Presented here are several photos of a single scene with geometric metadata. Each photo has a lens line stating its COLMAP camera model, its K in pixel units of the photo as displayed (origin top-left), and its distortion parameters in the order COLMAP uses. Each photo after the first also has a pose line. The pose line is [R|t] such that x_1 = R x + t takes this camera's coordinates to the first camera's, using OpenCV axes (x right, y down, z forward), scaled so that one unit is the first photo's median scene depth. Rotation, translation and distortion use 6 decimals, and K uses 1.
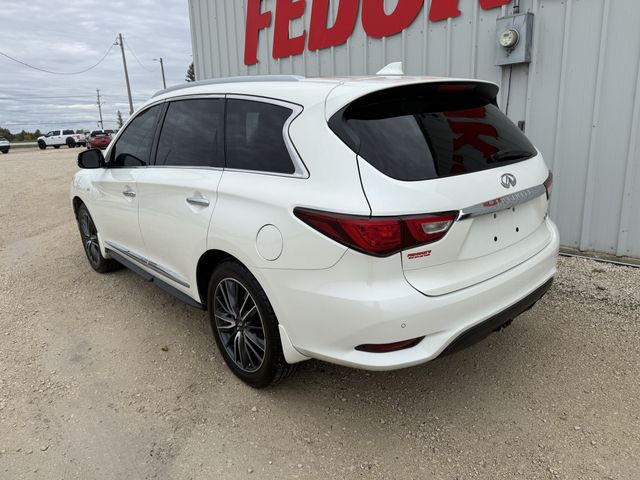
lens RADIAL K [[447.2, 0, 320.0], [0, 447.2, 240.0], [0, 0, 1]] dist [-0.004966, -0.003886]
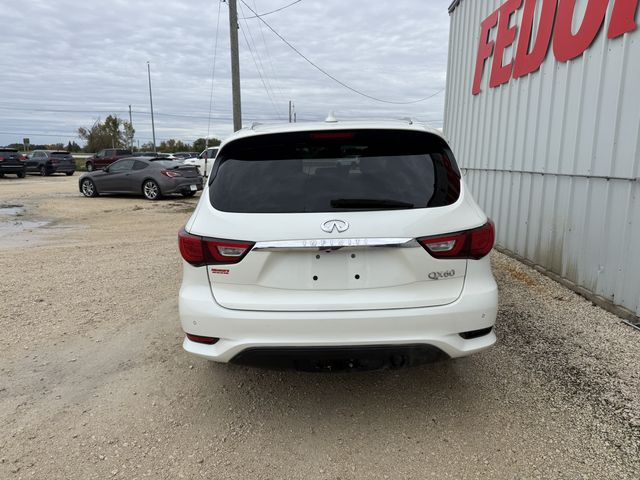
lens RADIAL K [[447.3, 0, 320.0], [0, 447.3, 240.0], [0, 0, 1]] dist [0.049136, -0.066386]
pose [[0.742024, 0.155989, -0.651972, 0.644910], [-0.188870, 0.981800, 0.019946, -0.068450], [0.643218, 0.108337, 0.757980, 0.114089]]
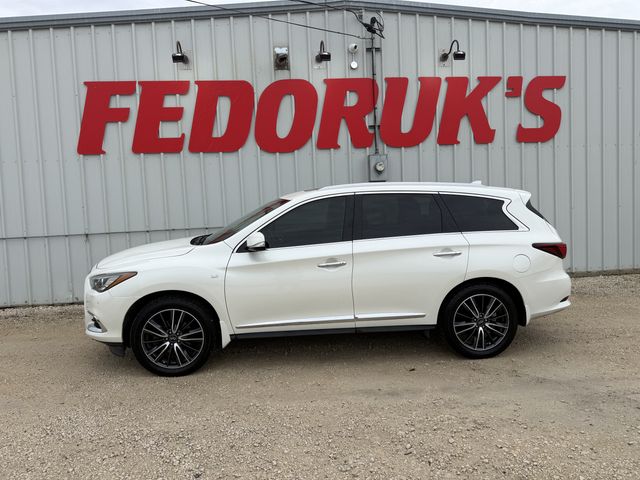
lens RADIAL K [[447.3, 0, 320.0], [0, 447.3, 240.0], [0, 0, 1]] dist [0.049136, -0.066386]
pose [[0.592269, -0.034035, 0.805021, -1.370907], [0.212290, 0.970398, -0.115158, -0.032597], [-0.777271, 0.239103, 0.581962, 0.292998]]
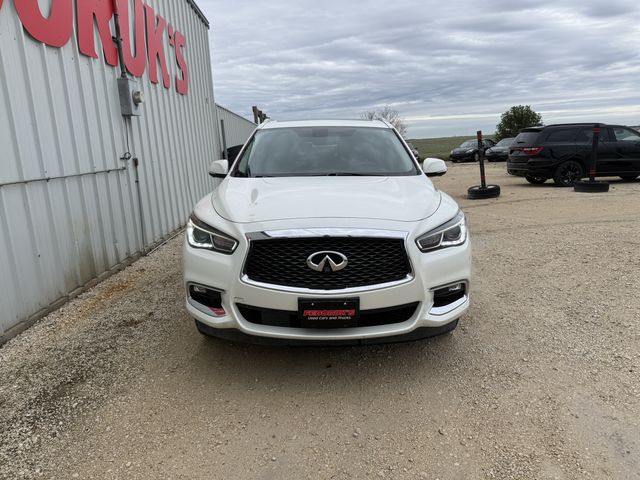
lens RADIAL K [[447.3, 0, 320.0], [0, 447.3, 240.0], [0, 0, 1]] dist [0.049136, -0.066386]
pose [[-0.755194, -0.062992, 0.652467, -1.105778], [0.228877, 0.907385, 0.352515, -0.506590], [-0.614245, 0.415552, -0.670835, 2.143133]]
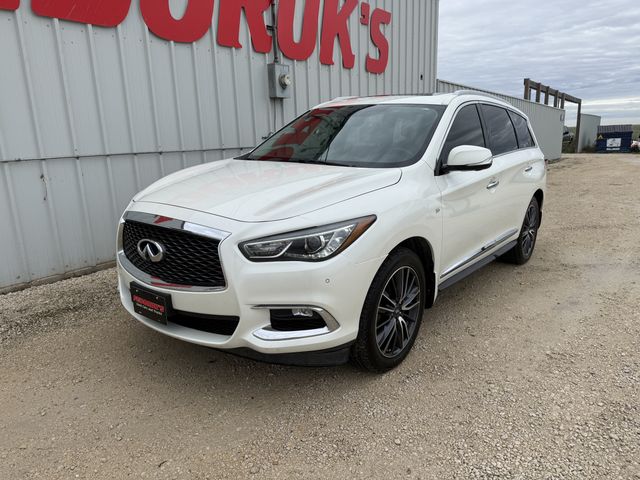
lens RADIAL K [[447.3, 0, 320.0], [0, 447.3, 240.0], [0, 0, 1]] dist [0.049136, -0.066386]
pose [[-0.192708, -0.177937, 0.964988, -1.359427], [0.274779, 0.934291, 0.227150, -0.325191], [-0.941998, 0.308932, -0.131153, 1.525673]]
